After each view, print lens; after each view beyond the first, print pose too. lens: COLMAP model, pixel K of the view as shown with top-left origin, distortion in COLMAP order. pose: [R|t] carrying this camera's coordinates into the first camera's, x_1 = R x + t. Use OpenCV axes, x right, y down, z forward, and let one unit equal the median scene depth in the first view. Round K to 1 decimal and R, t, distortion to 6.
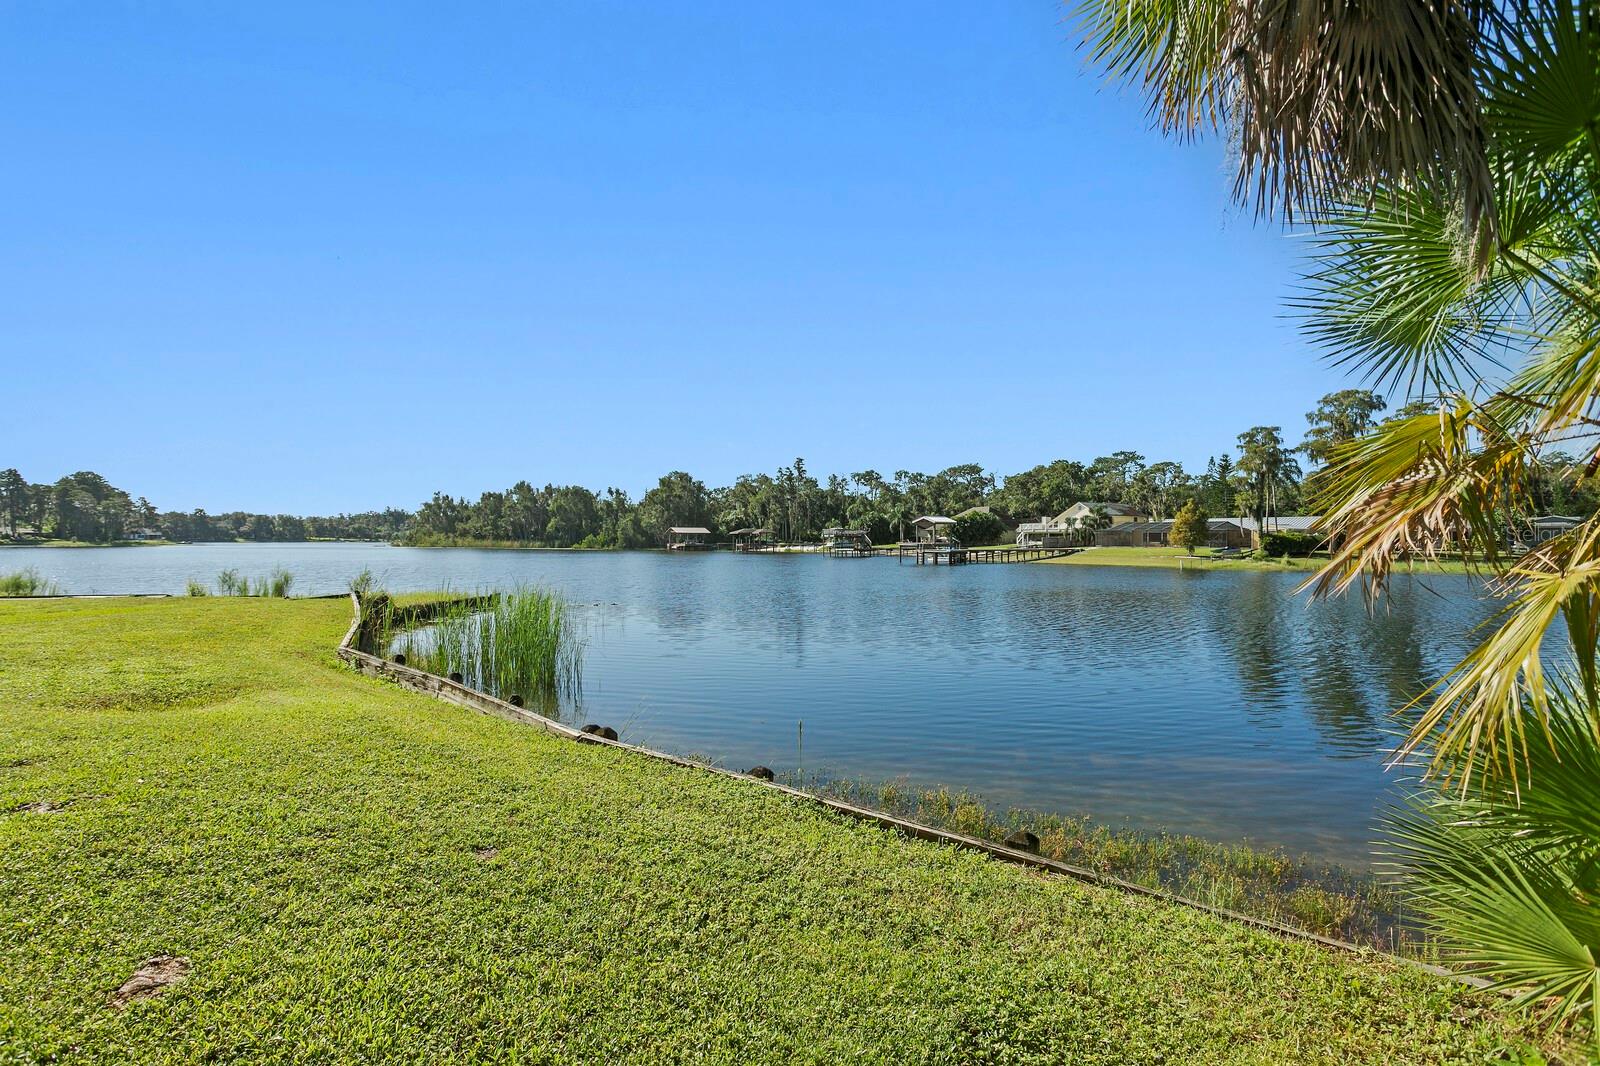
lens RADIAL K [[765.9, 0, 773.8], [0, 765.9, 539.9], [0, 0, 1]] dist [0.000839, 0.001903]
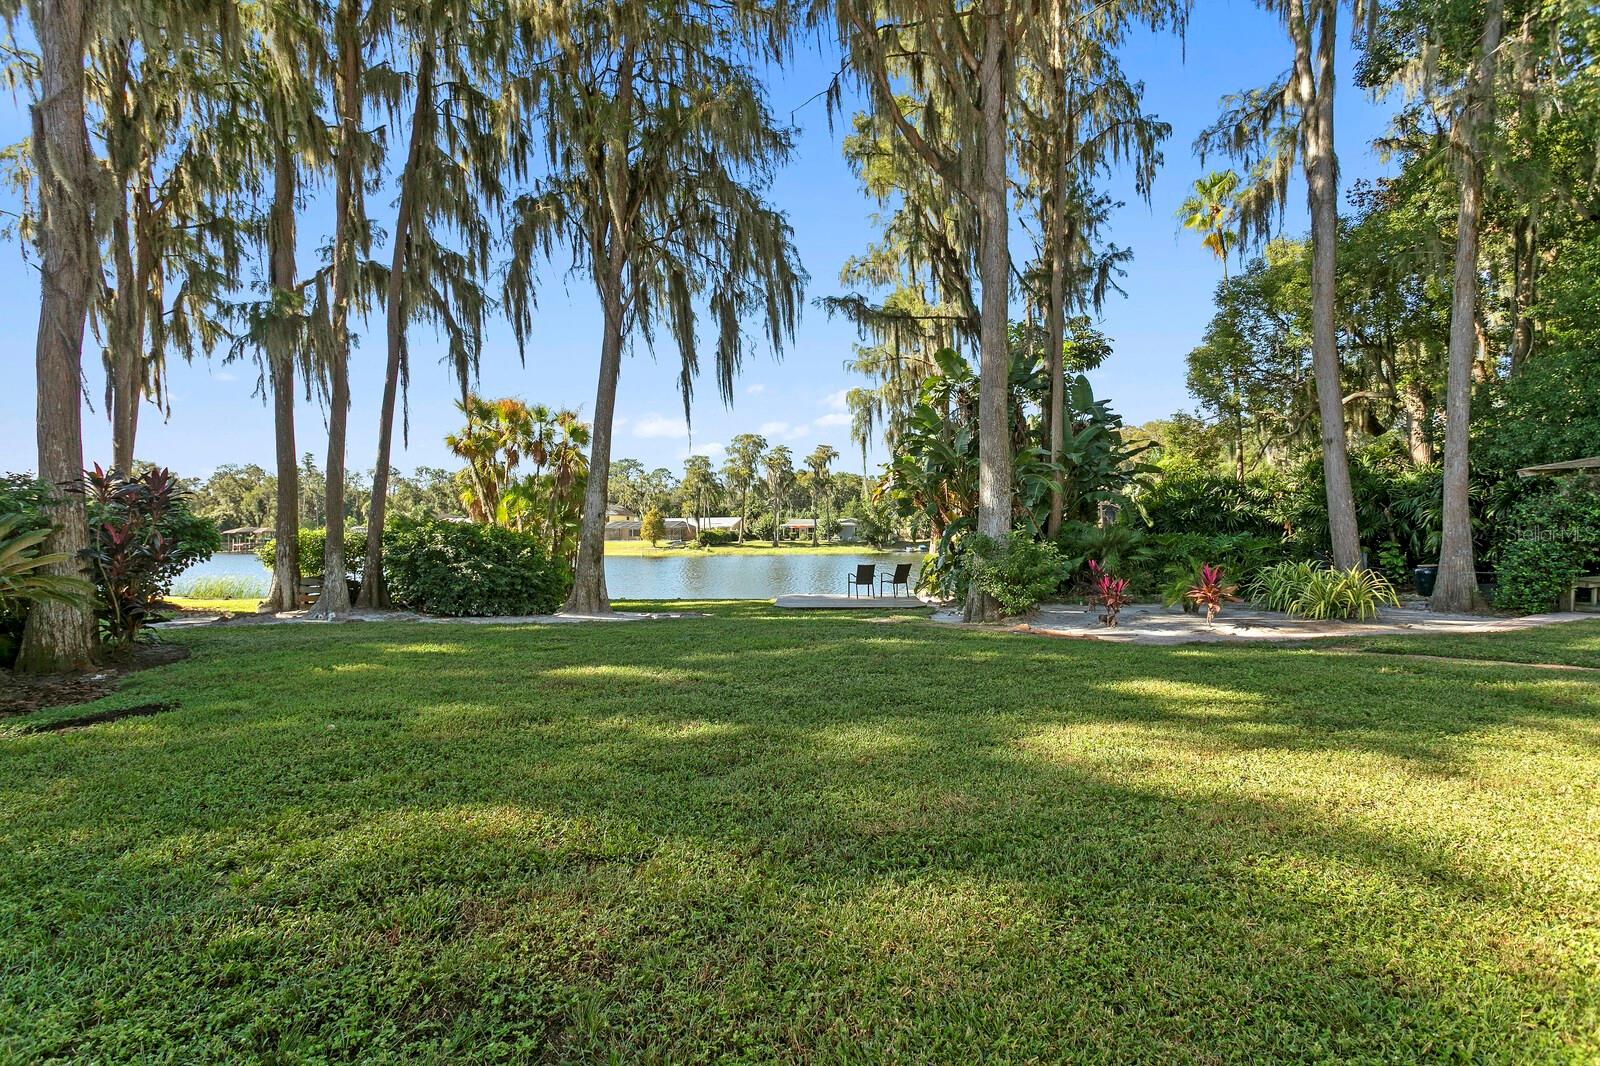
lens RADIAL K [[765.9, 0, 775.9], [0, 765.9, 541.0], [0, 0, 1]] dist [0.000839, 0.001903]
pose [[0.826258, -0.016810, 0.563041, -0.020222], [0.011264, 0.999848, 0.013320, -0.002391], [-0.563180, -0.004664, 0.826321, -0.107597]]
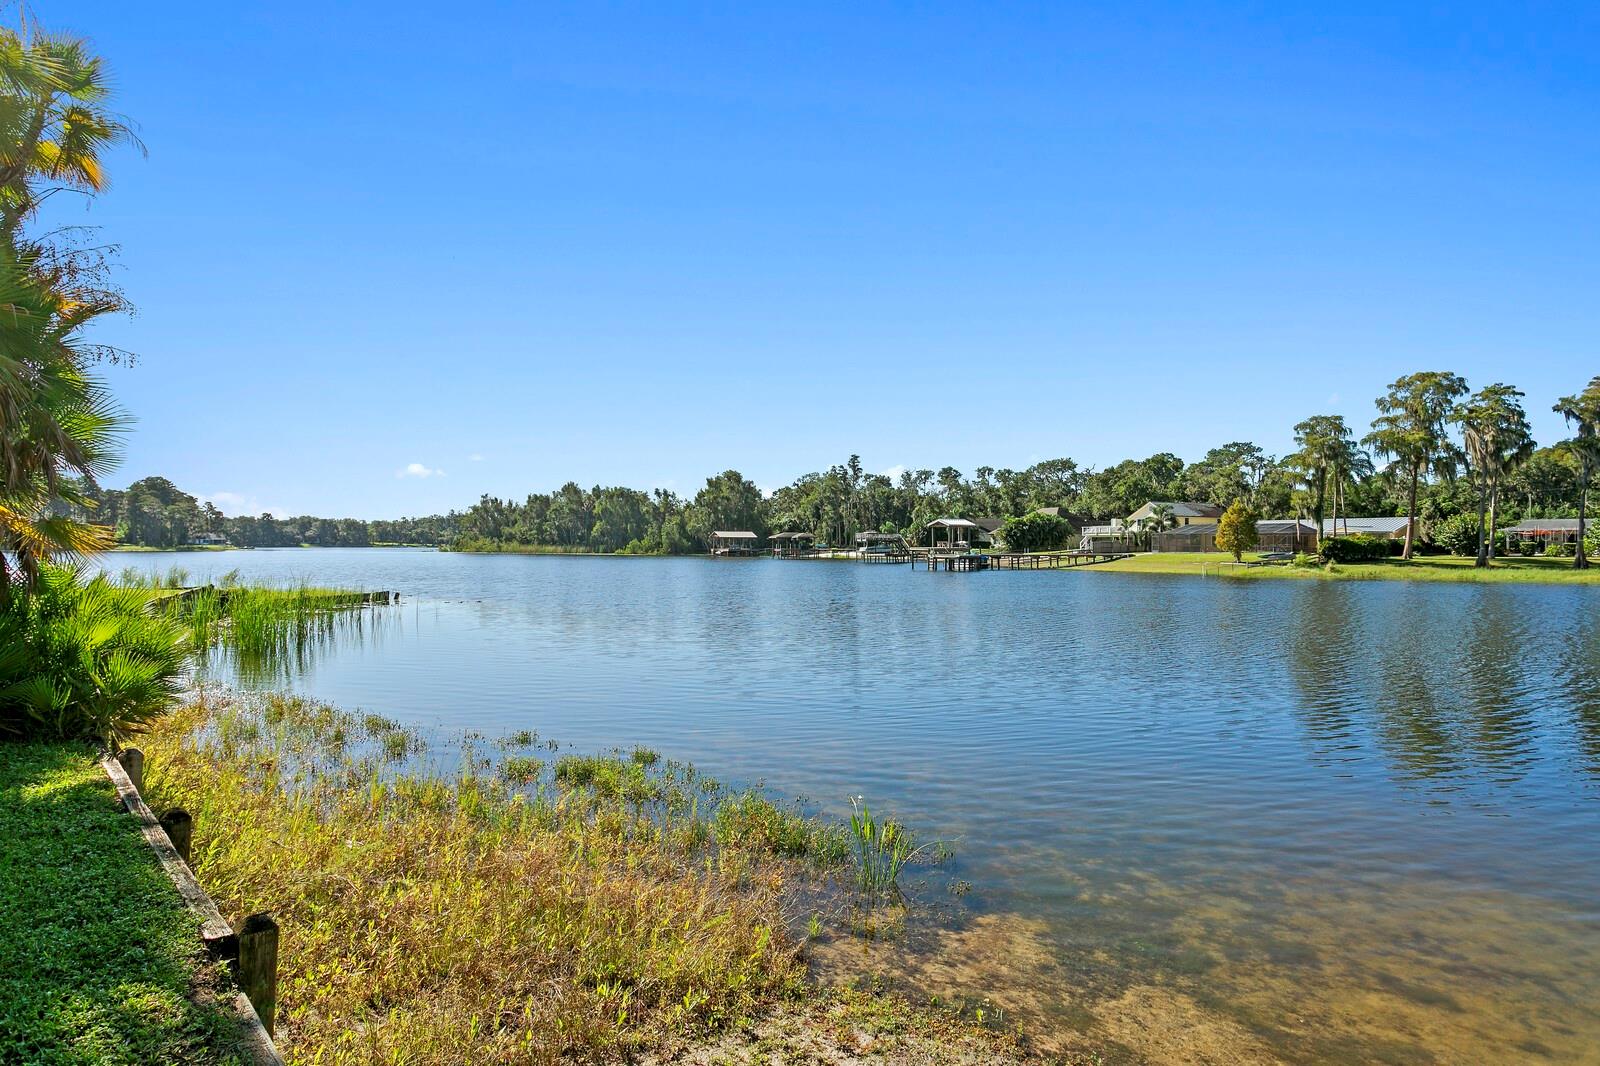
lens RADIAL K [[854.5, 0, 777.8], [0, 854.5, 538.0], [0, 0, 1]] dist [0.003503, 0.002701]
pose [[0.993485, -0.001041, -0.113959, 0.052645], [0.000110, 0.999967, -0.008175, 0.000414], [0.113964, 0.008110, 0.993452, -0.020558]]
